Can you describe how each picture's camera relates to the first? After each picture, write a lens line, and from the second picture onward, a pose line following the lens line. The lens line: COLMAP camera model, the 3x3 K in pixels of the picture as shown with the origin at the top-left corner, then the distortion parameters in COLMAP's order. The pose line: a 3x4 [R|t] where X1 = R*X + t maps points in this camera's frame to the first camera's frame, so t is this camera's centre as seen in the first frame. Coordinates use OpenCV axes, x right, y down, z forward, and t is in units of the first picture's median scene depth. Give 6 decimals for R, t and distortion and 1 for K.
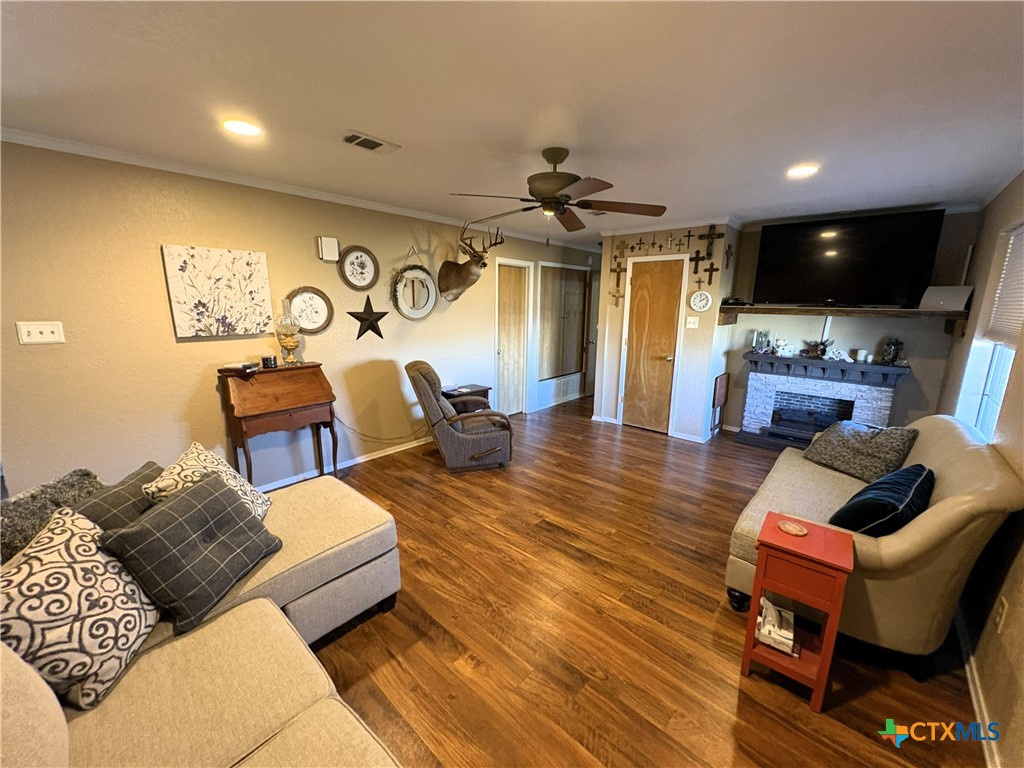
lens RADIAL K [[405.9, 0, 514.1], [0, 405.9, 381.8], [0, 0, 1]] dist [-0.004610, -0.000185]
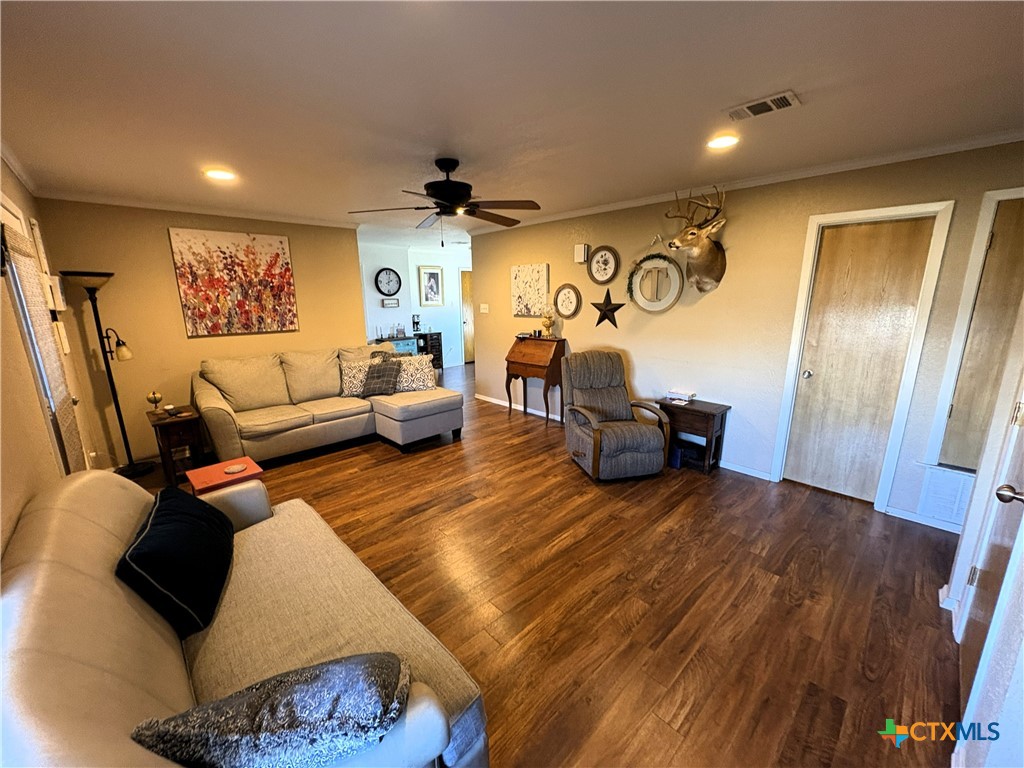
lens RADIAL K [[405.9, 0, 514.1], [0, 405.9, 381.8], [0, 0, 1]] dist [-0.004610, -0.000185]
pose [[-0.080716, 0.204110, -0.975615, 0.847507], [-0.180353, 0.959661, 0.215694, -0.165774], [0.980284, 0.193365, -0.040648, 0.869091]]
